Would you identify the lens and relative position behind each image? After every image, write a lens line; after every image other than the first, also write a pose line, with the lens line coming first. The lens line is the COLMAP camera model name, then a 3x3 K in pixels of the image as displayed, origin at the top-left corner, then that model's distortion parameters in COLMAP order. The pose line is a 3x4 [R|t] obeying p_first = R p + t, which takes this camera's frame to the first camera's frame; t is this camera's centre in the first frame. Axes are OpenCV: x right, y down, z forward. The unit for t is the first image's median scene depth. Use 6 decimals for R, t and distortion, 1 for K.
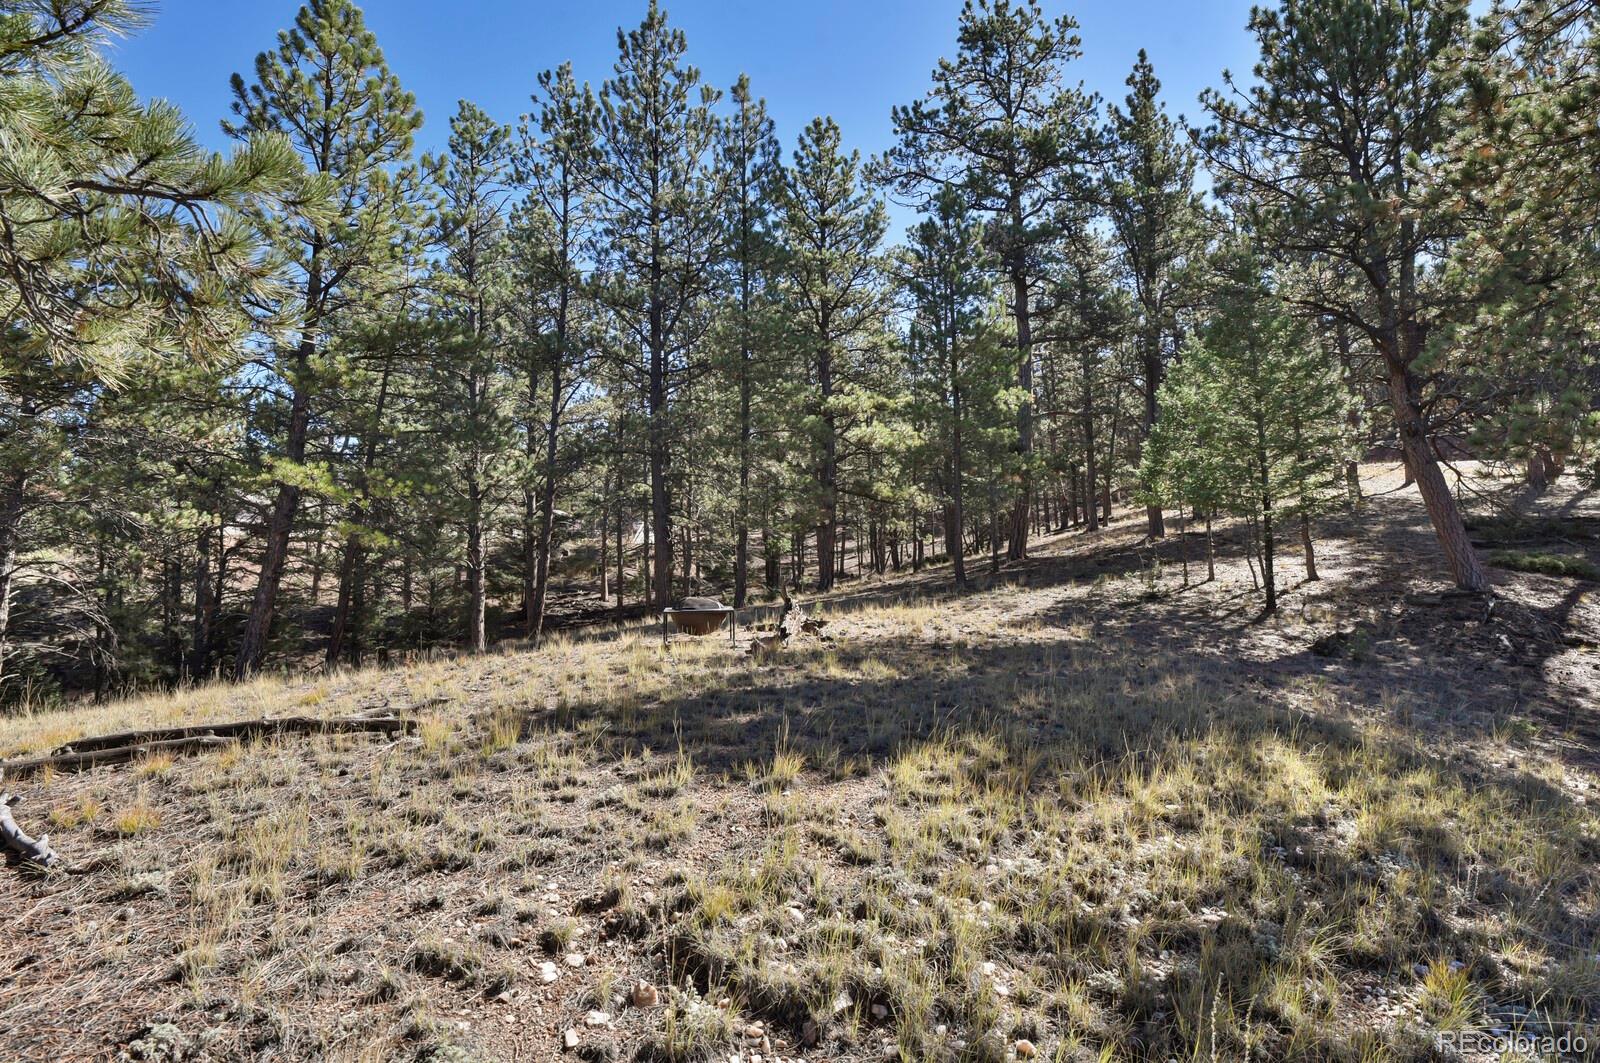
lens RADIAL K [[774.8, 0, 793.7], [0, 774.8, 526.1], [0, 0, 1]] dist [-0.024033, -0.004532]
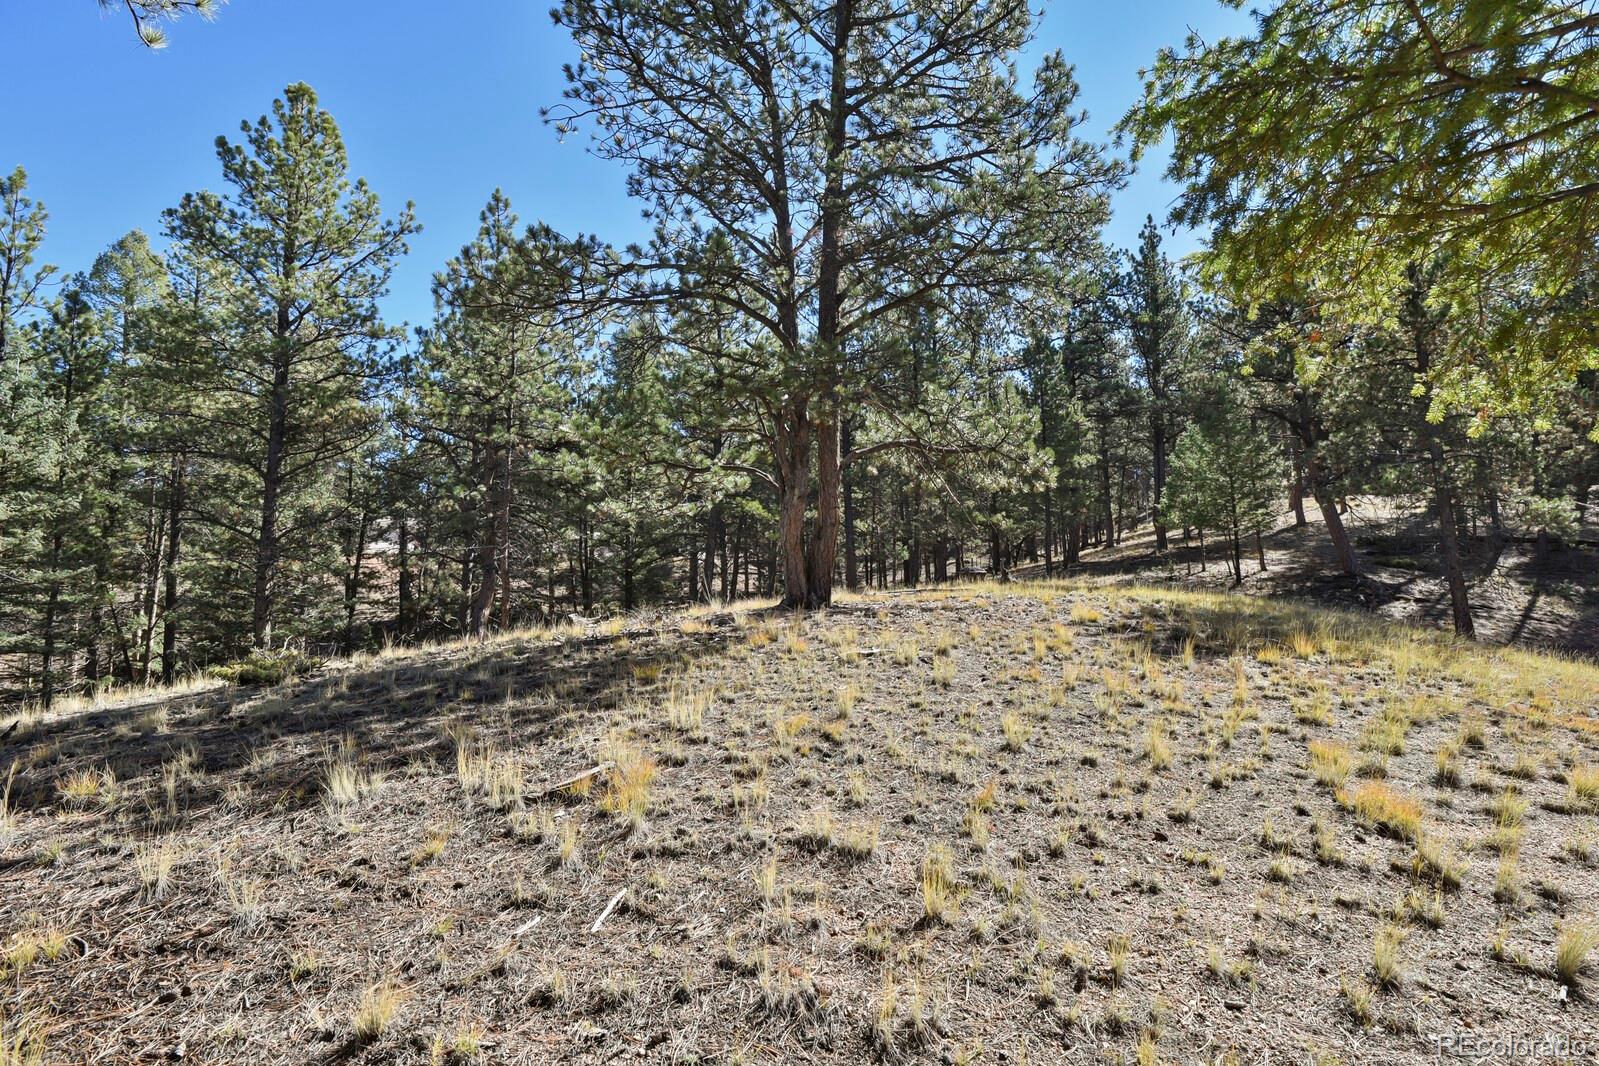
lens RADIAL K [[774.3, 0, 804.9], [0, 774.3, 534.9], [0, 0, 1]] dist [-0.024033, -0.004532]
pose [[0.999279, 0.001053, 0.037947, -0.360343], [-0.000080, 0.999671, -0.025643, 0.032044], [-0.037962, 0.025622, 0.998951, -0.594363]]
